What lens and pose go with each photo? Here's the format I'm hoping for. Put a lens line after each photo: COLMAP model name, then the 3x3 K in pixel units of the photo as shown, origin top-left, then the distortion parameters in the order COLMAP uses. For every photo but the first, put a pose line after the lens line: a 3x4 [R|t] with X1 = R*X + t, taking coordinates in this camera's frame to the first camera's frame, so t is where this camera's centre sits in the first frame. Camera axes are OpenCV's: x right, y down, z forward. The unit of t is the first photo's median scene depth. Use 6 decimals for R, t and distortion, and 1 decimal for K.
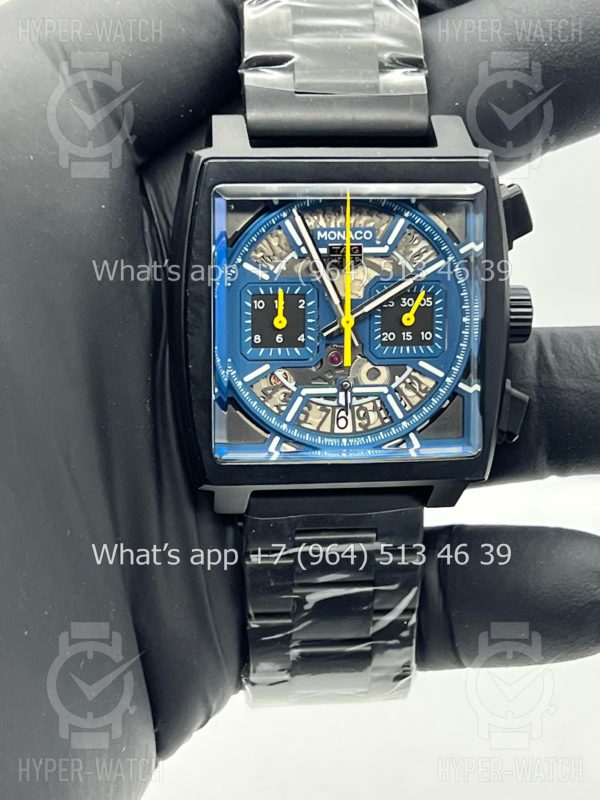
lens RADIAL K [[1794.1, 0, 300.0], [0, 1794.1, 400.0], [0, 0, 1]] dist [0.006841, -0.342287]
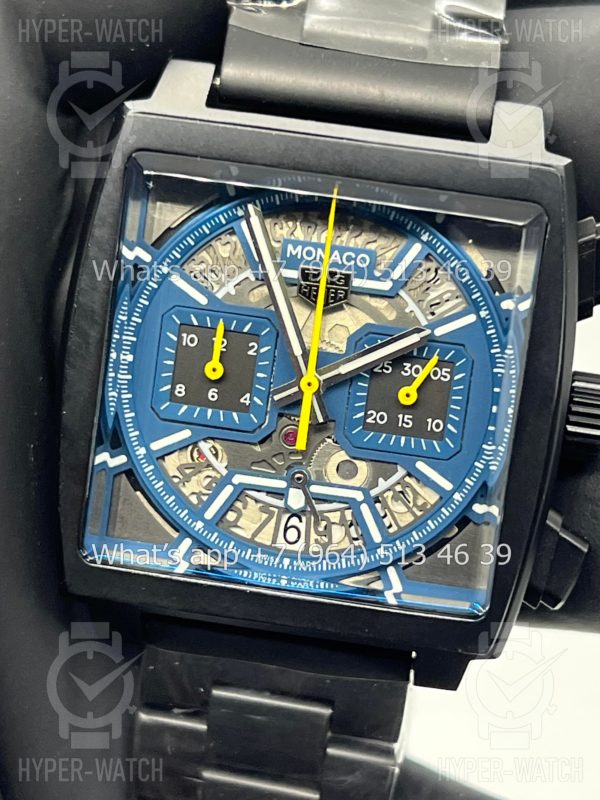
lens RADIAL K [[1794.1, 0, 300.0], [0, 1794.1, 400.0], [0, 0, 1]] dist [0.006841, -0.342287]
pose [[0.967428, 0.147514, -0.205724, 0.158358], [-0.161457, 0.985476, -0.052626, -0.002144], [0.194973, 0.084127, 0.977194, 0.346705]]
